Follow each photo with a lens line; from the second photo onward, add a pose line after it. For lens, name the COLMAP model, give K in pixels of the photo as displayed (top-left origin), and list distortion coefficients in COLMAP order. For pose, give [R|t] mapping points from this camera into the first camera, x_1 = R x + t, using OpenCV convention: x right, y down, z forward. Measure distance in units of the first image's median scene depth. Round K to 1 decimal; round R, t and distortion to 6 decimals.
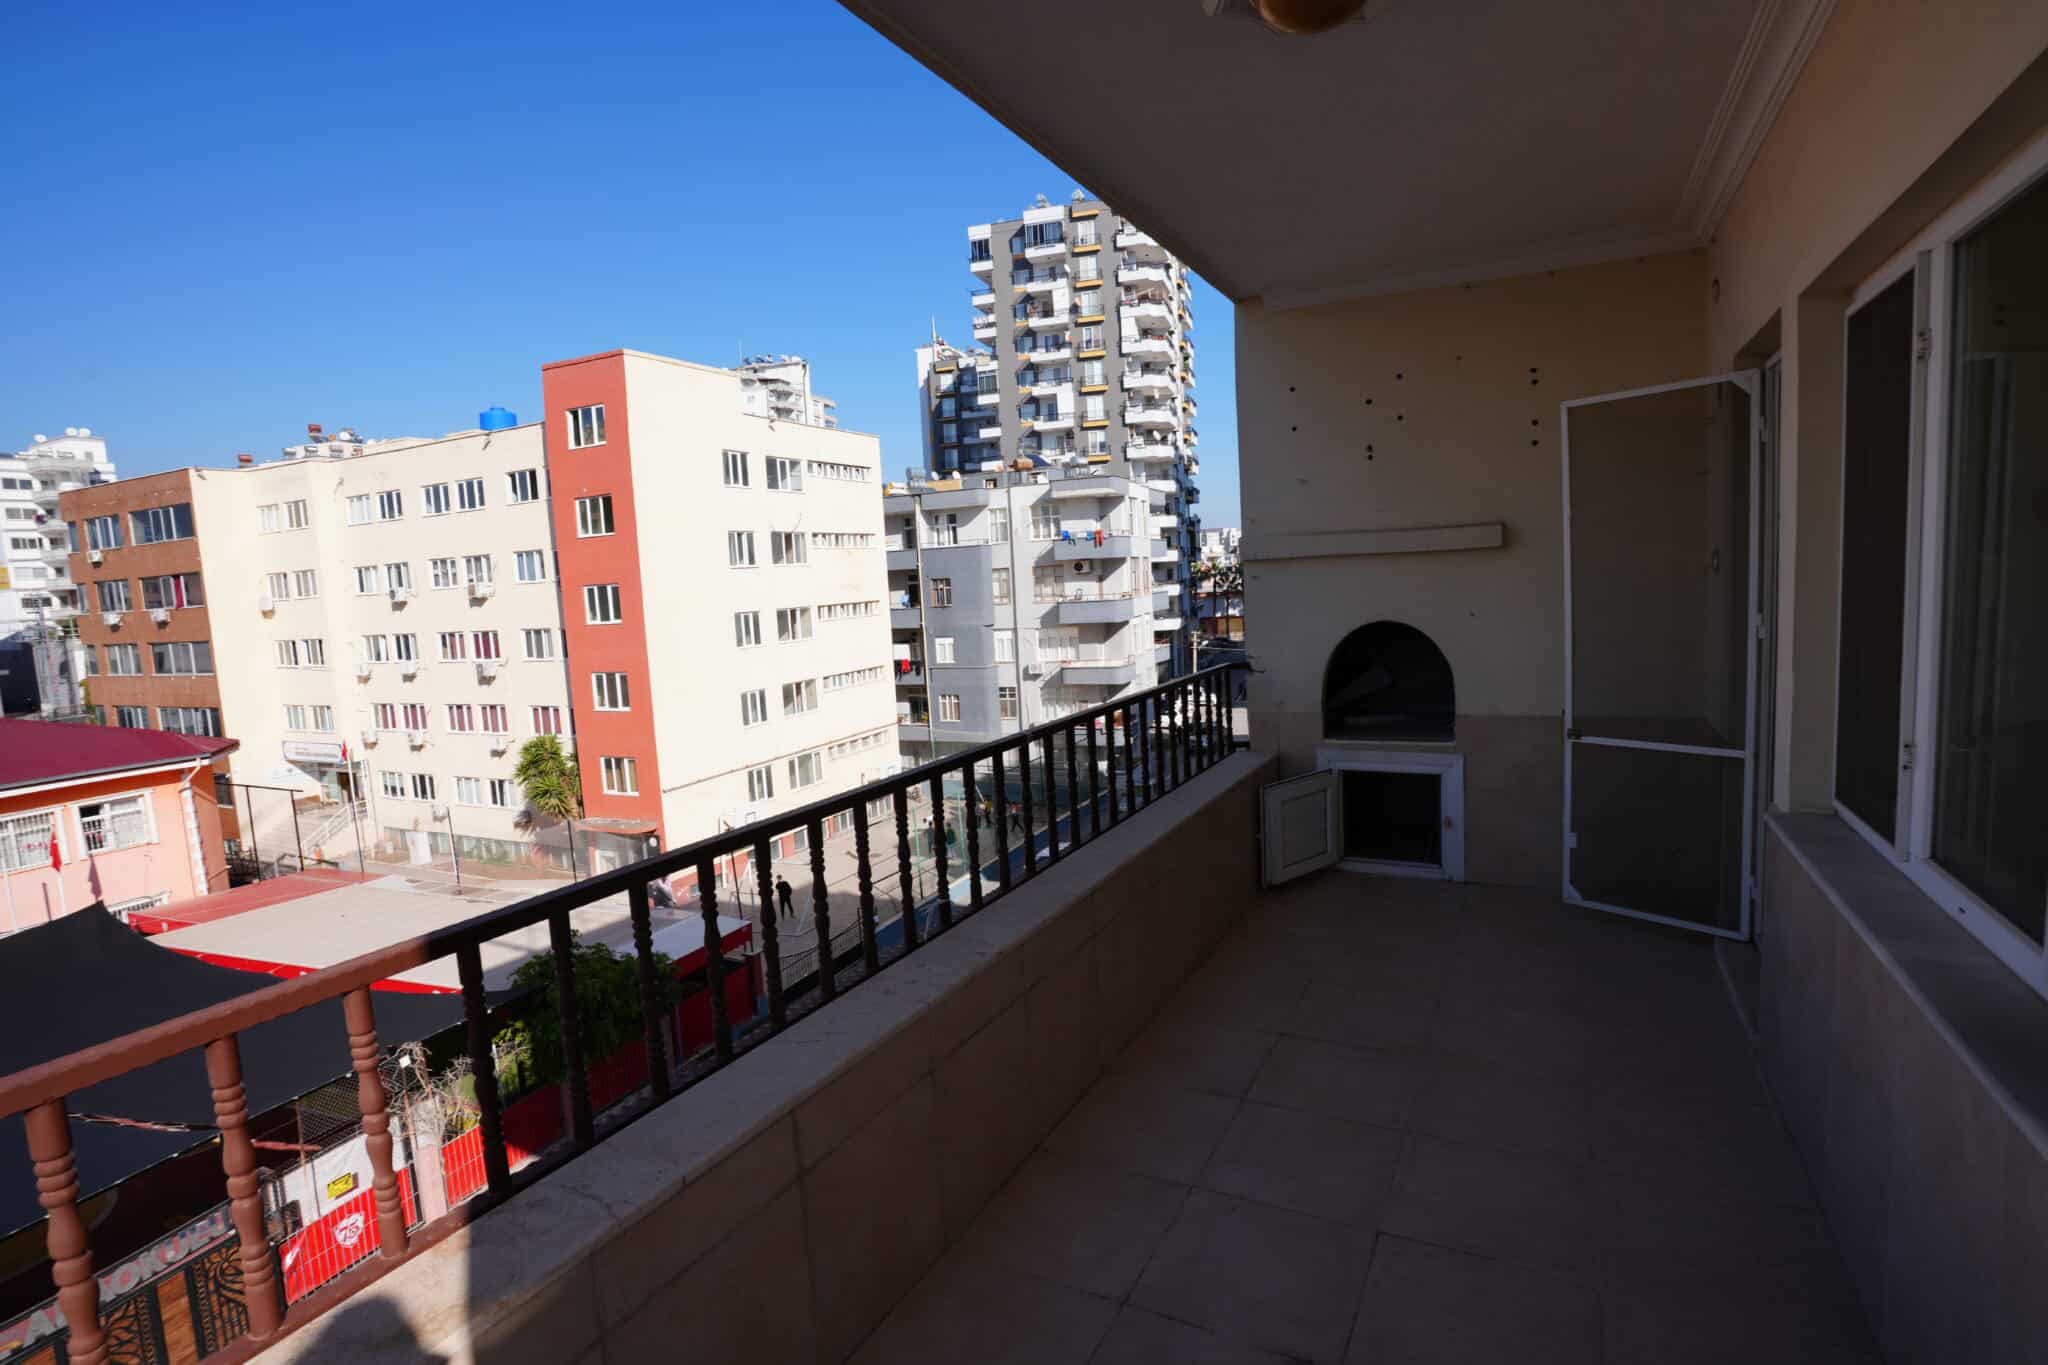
lens RADIAL K [[1012.0, 0, 1024.0], [0, 1012.0, 682.5], [0, 0, 1]] dist [-0.094938, 0.047840]
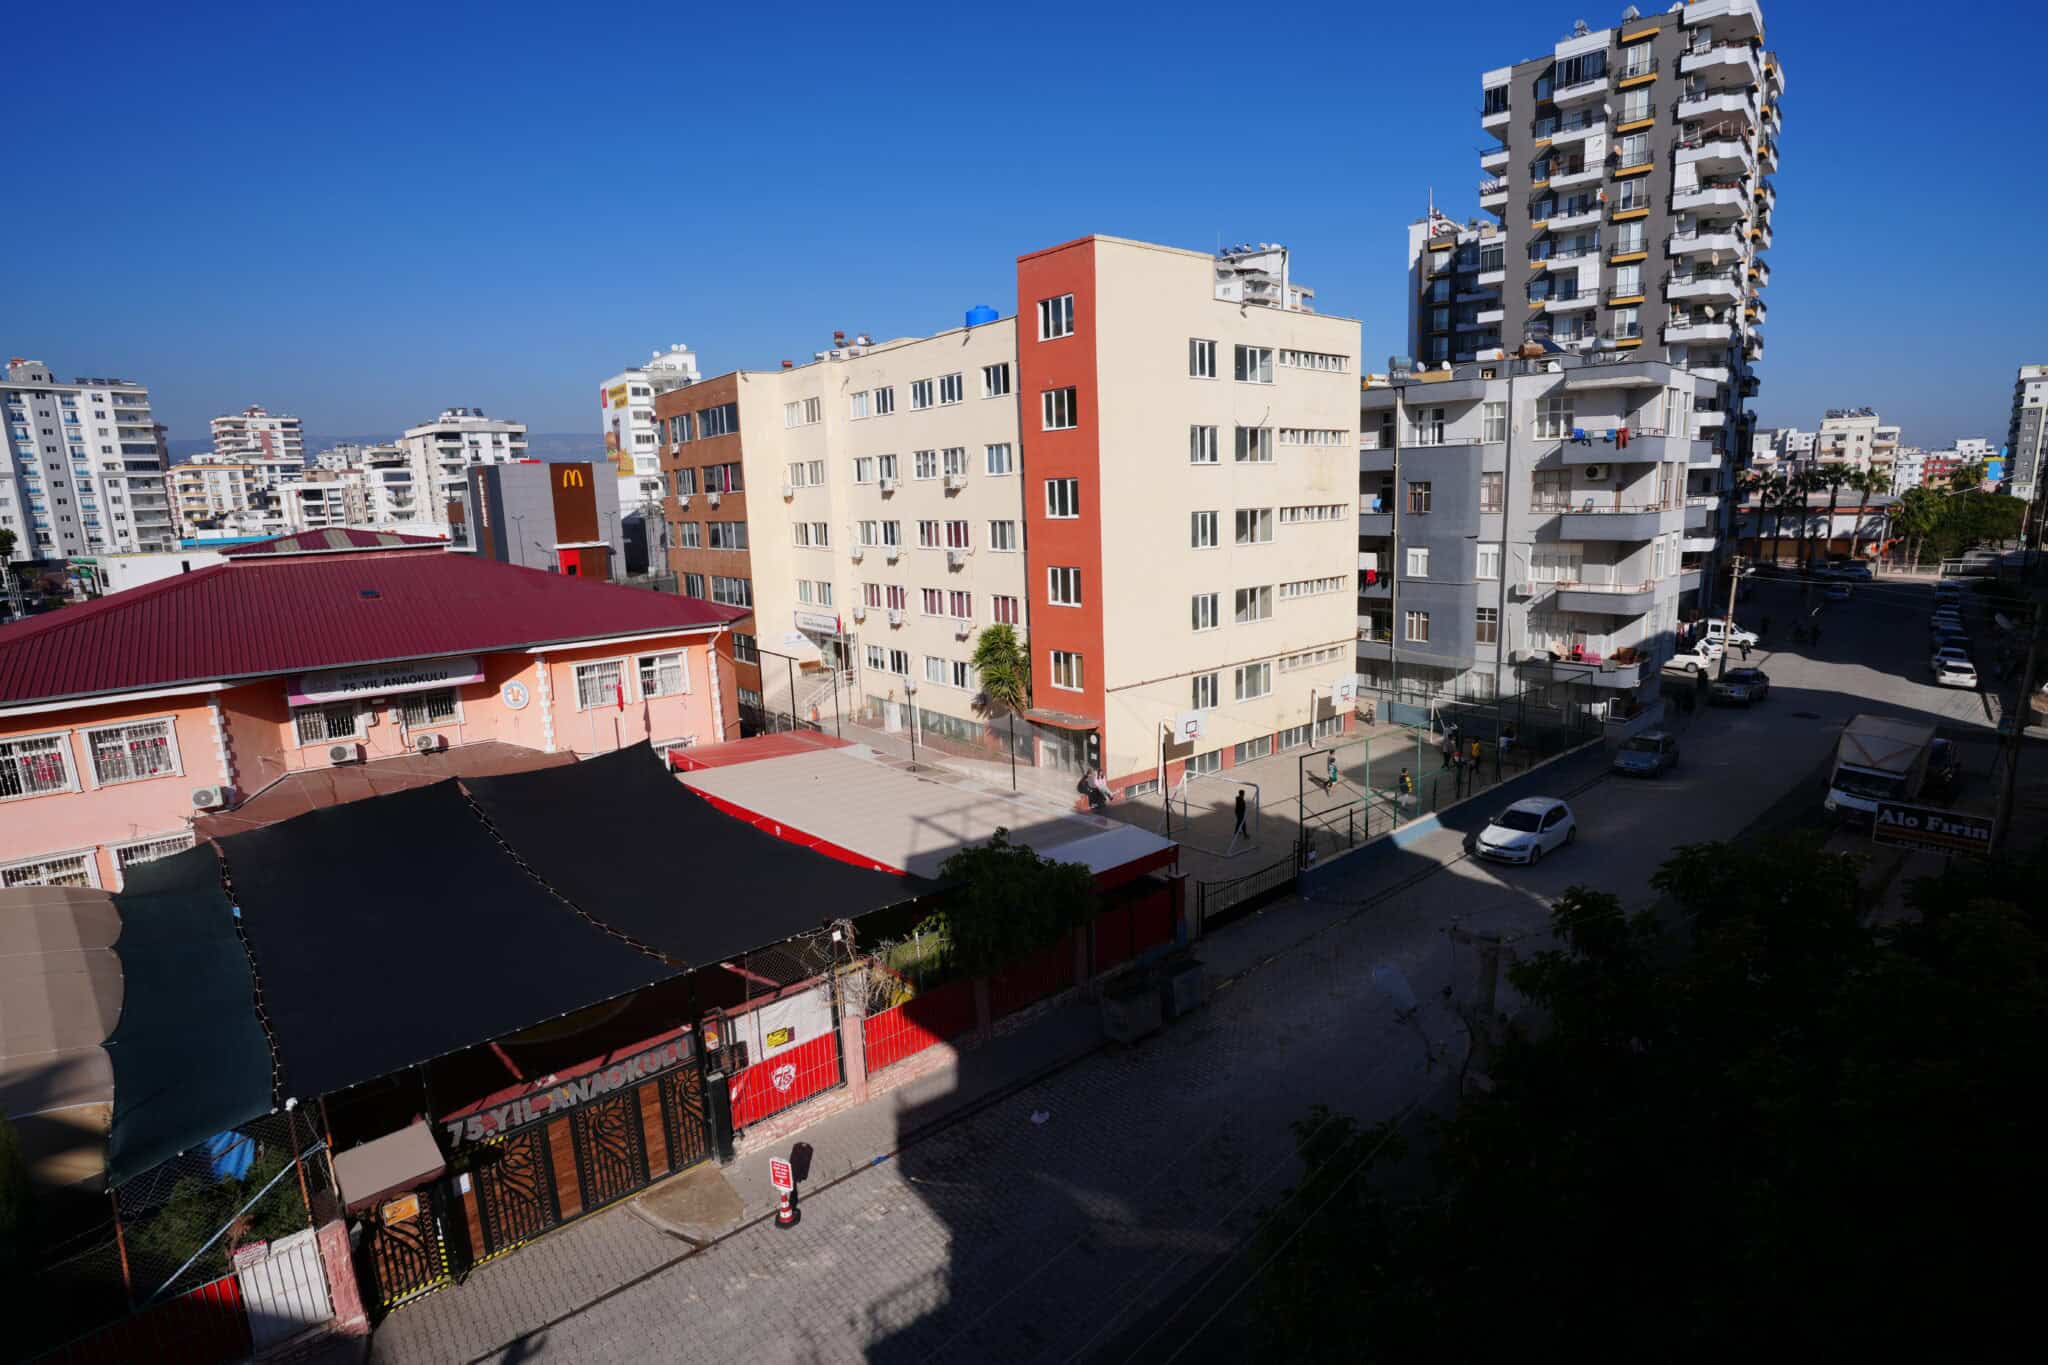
lens RADIAL K [[1002.1, 0, 1023.2], [0, 1002.1, 677.1], [0, 0, 1]] dist [-0.077624, 0.035589]
pose [[0.899519, 0.099287, -0.425450, -0.009034], [-0.058563, 0.992448, 0.107787, -0.004819], [0.432939, -0.072040, 0.898540, 0.047783]]
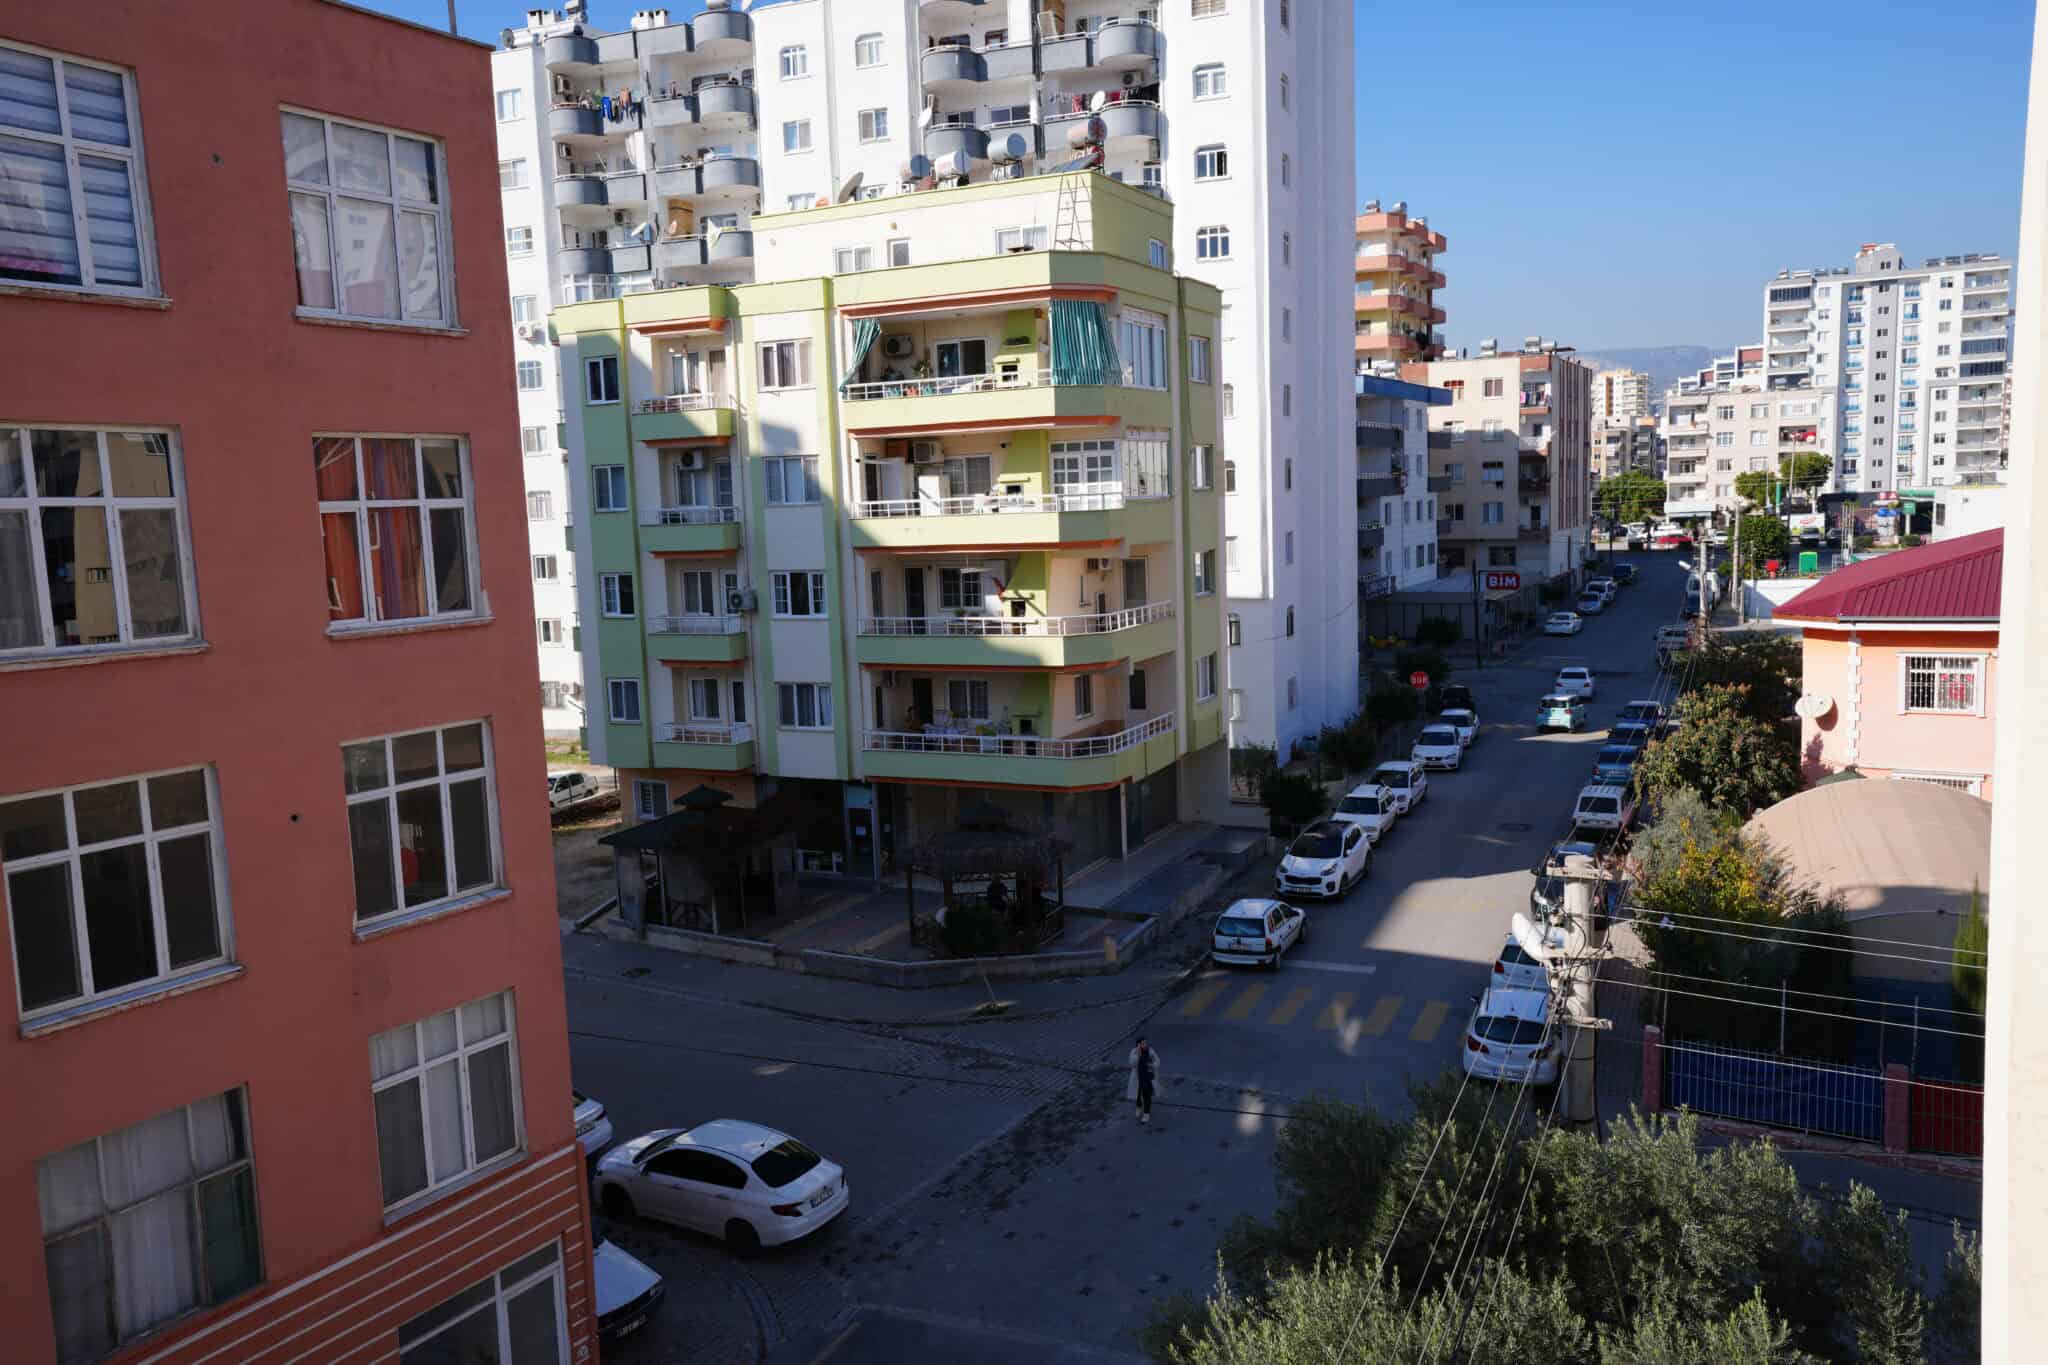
lens RADIAL K [[1574.9, 0, 1017.9], [0, 1574.9, 681.5], [0, 0, 1]] dist [-0.004776, 0.073566]
pose [[-0.132542, 0.173327, -0.975905, 0.179654], [-0.062077, 0.981207, 0.182700, 0.000173], [0.989232, 0.084796, -0.119292, -0.097276]]
